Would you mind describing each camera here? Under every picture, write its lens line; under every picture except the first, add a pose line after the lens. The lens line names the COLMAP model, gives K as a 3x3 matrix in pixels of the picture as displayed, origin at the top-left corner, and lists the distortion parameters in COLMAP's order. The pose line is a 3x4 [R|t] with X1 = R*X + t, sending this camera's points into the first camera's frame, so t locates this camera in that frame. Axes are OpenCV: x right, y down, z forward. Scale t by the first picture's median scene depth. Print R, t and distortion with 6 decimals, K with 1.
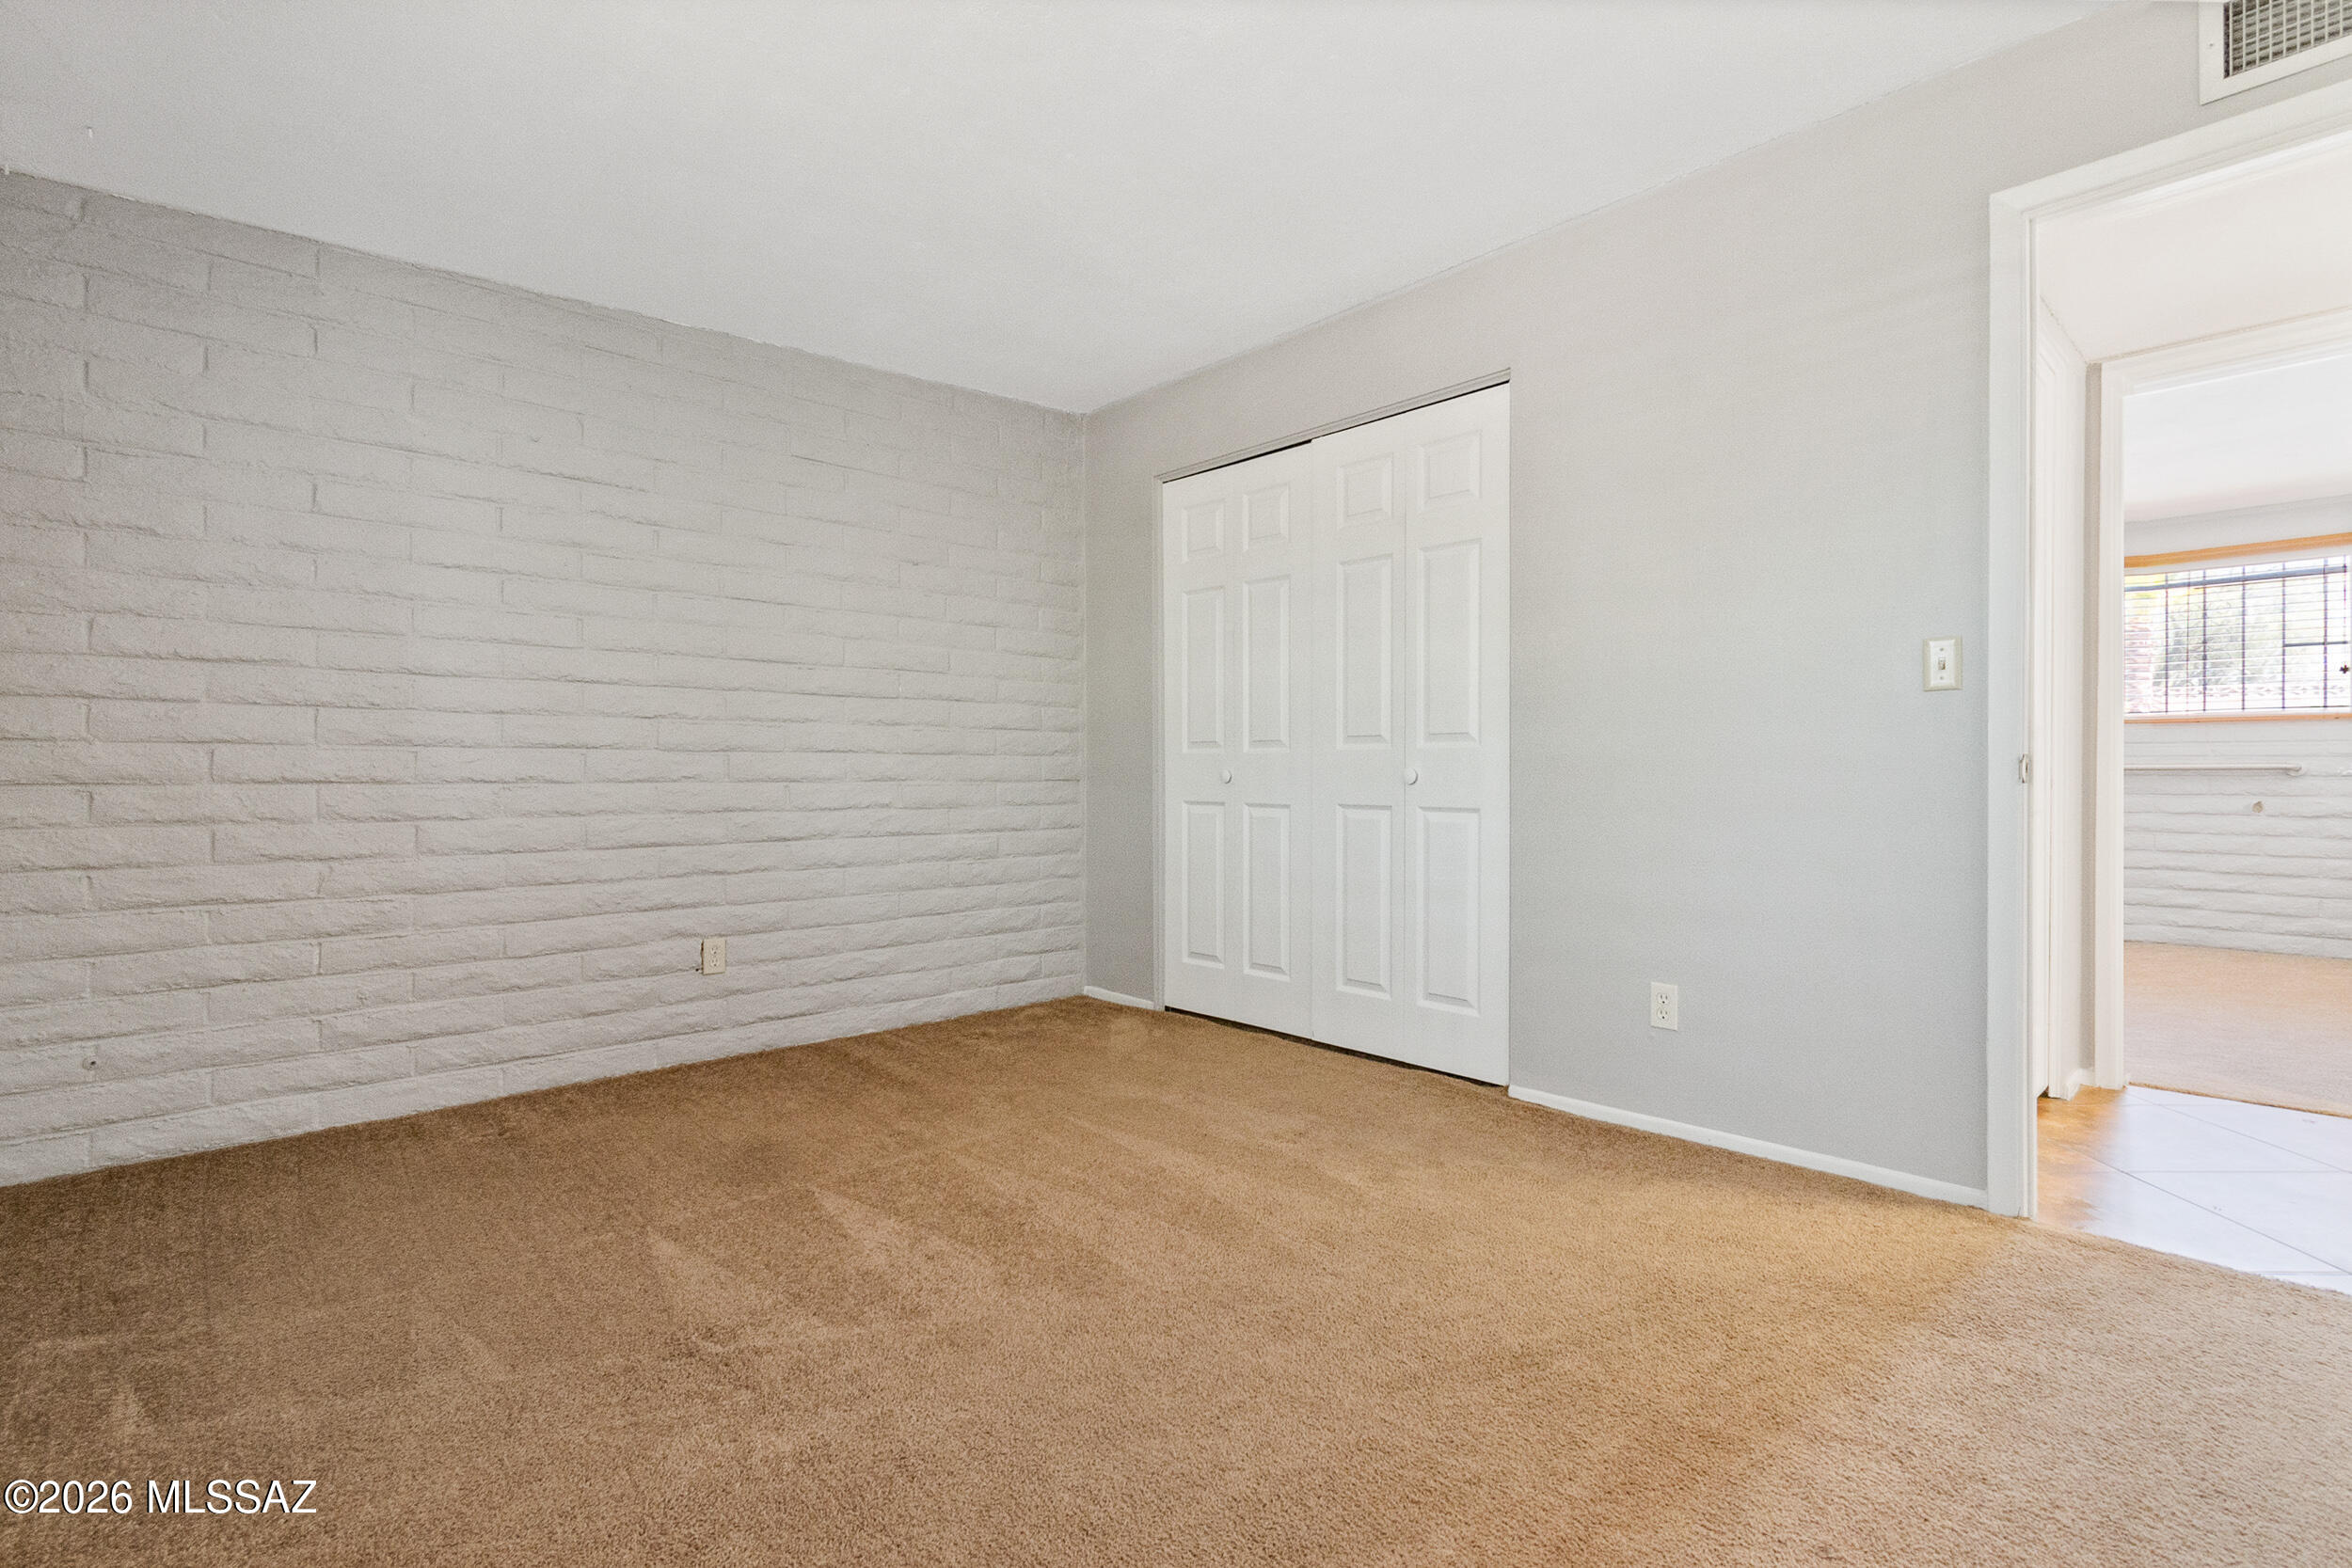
lens RADIAL K [[1062.2, 0, 1192.3], [0, 1062.2, 787.3], [0, 0, 1]] dist [0.006892, -0.001799]
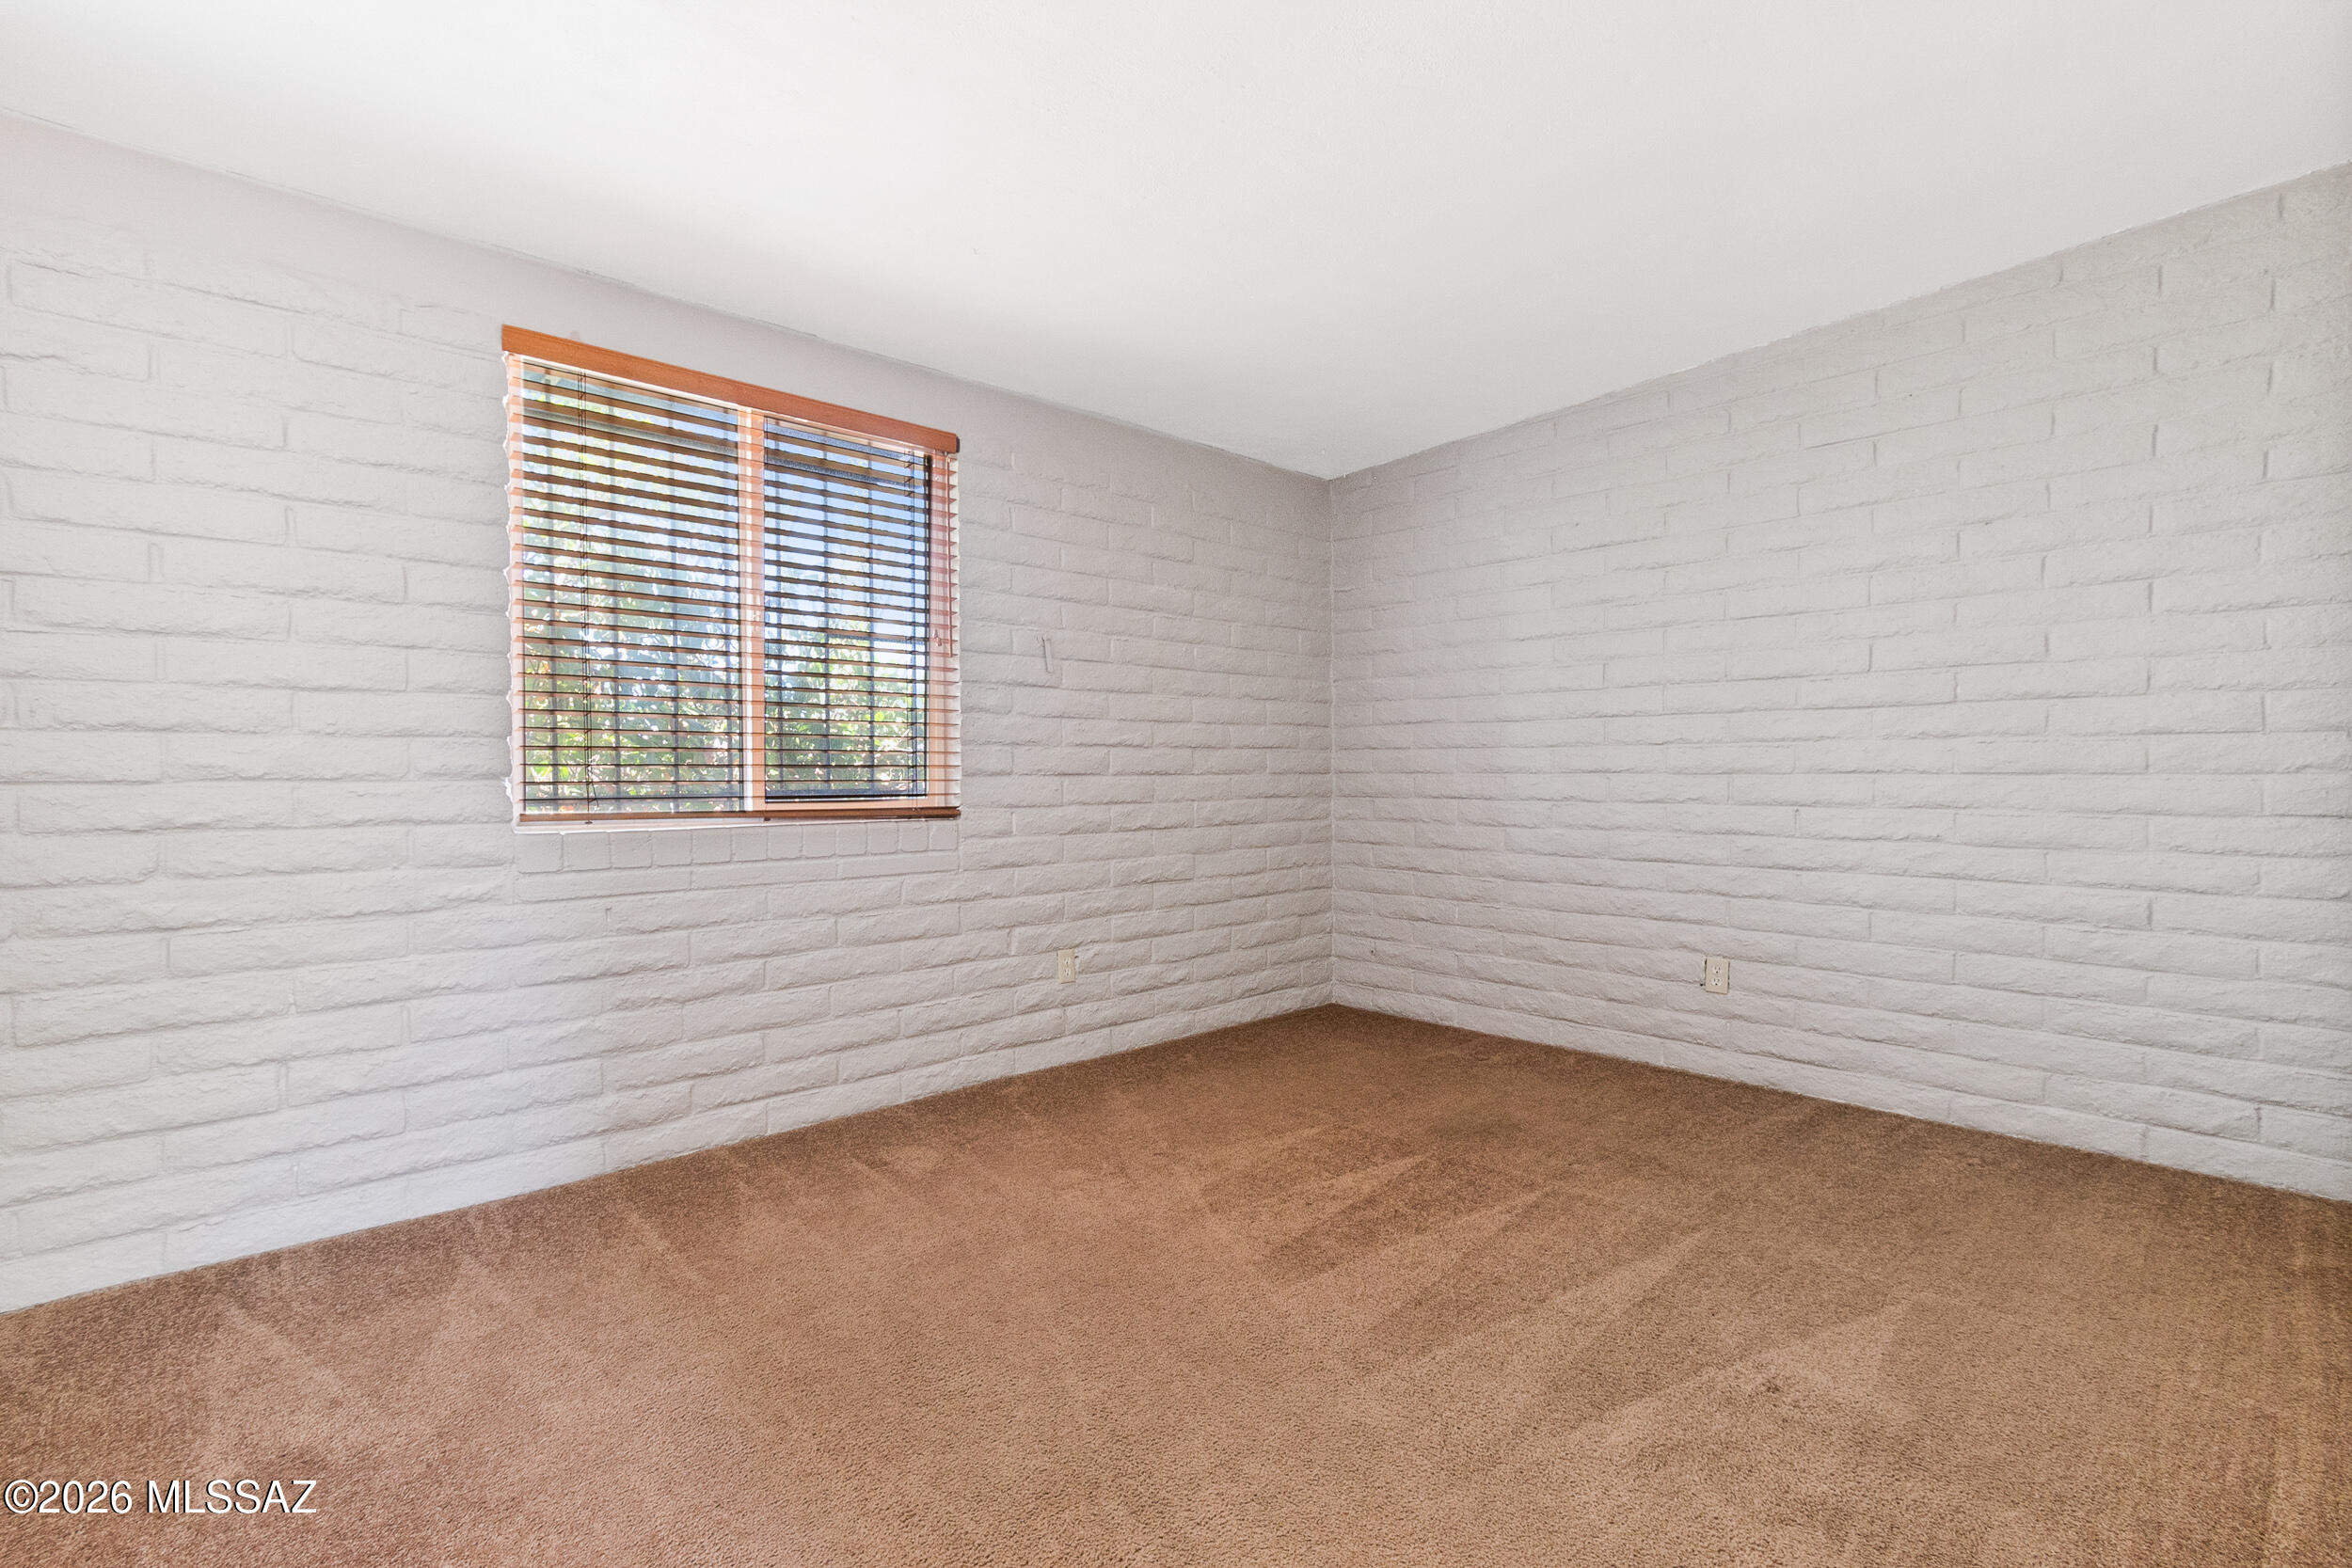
lens RADIAL K [[1062.2, 0, 1181.5], [0, 1062.2, 786.1], [0, 0, 1]] dist [0.006892, -0.001799]
pose [[0.023380, 0.015633, -0.999604, 0.555225], [-0.008576, 0.999844, 0.015436, -0.033711], [0.999690, 0.008212, 0.023510, 0.466967]]
